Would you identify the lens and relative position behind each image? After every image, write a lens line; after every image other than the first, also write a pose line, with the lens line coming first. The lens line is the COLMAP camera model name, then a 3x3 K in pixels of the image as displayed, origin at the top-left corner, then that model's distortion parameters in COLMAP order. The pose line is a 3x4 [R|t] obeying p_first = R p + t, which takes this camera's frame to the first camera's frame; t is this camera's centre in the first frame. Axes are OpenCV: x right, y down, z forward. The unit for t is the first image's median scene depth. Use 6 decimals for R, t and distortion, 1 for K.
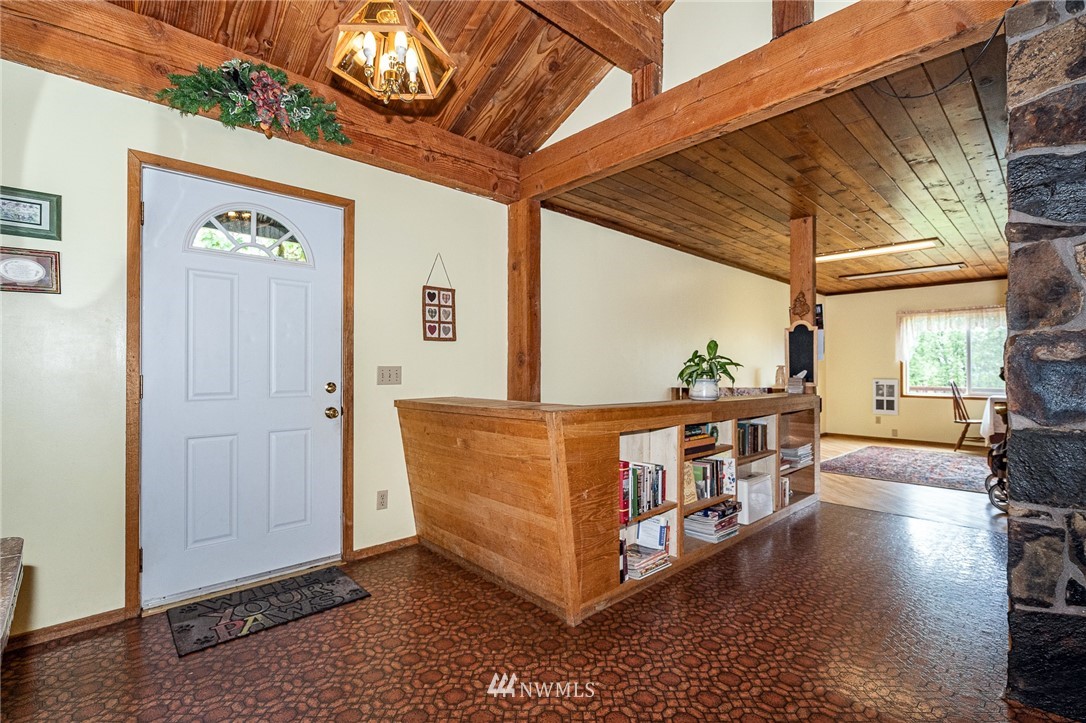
lens RADIAL K [[500.3, 0, 546.8], [0, 500.3, 365.2], [0, 0, 1]] dist [-0.000574, 0.001752]
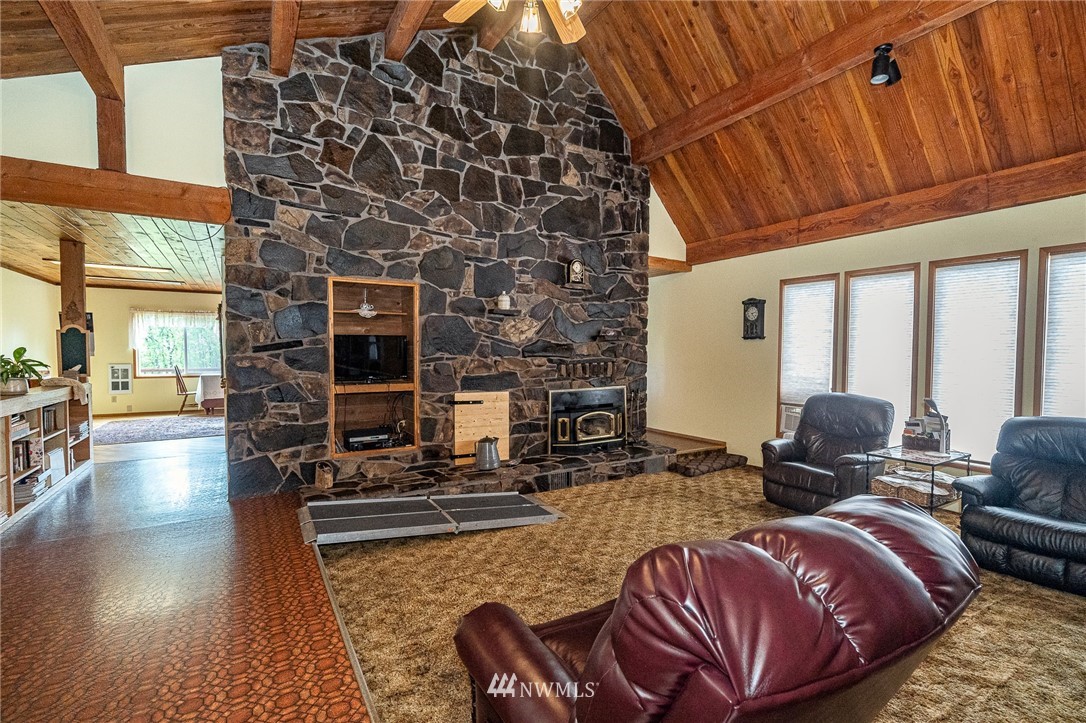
lens RADIAL K [[500.3, 0, 542.1], [0, 500.3, 368.8], [0, 0, 1]] dist [-0.000574, 0.001752]
pose [[0.224646, -0.042032, 0.973534, -0.571145], [-0.013986, 0.998827, 0.046351, -0.067972], [-0.974340, -0.024028, 0.223794, -0.538767]]
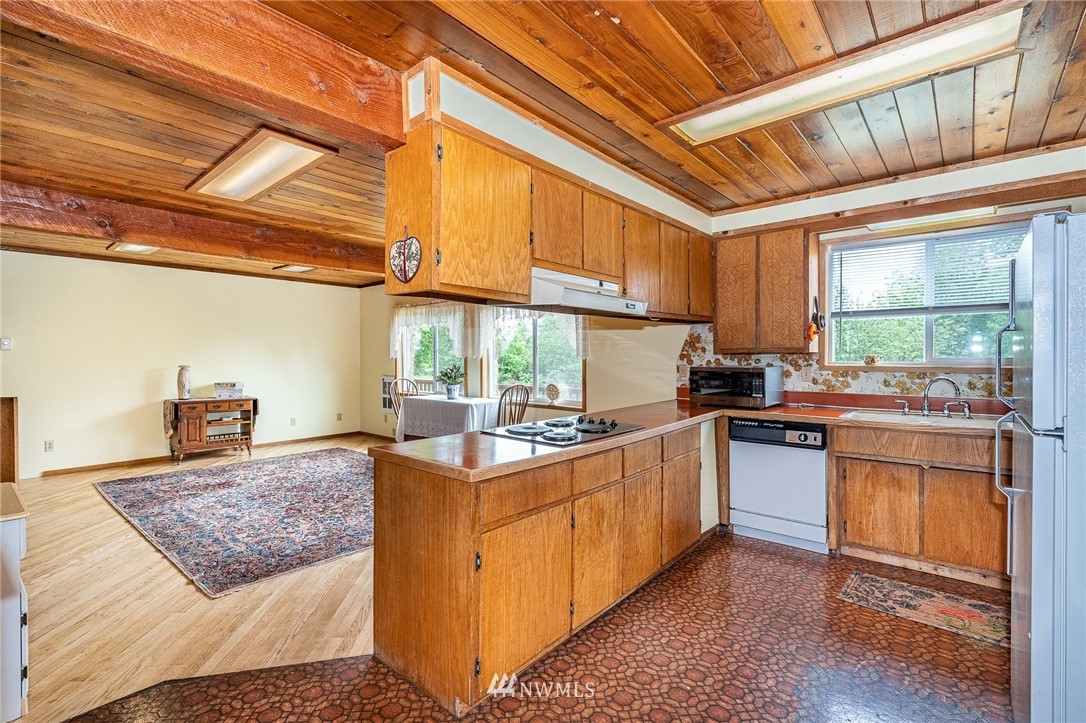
lens RADIAL K [[500.3, 0, 549.4], [0, 500.3, 355.7], [0, 0, 1]] dist [-0.000574, 0.001752]
pose [[0.995422, -0.001224, 0.095573, 2.040798], [0.000287, 0.999952, 0.009817, -0.050248], [-0.095580, -0.009745, 0.995374, 0.012626]]
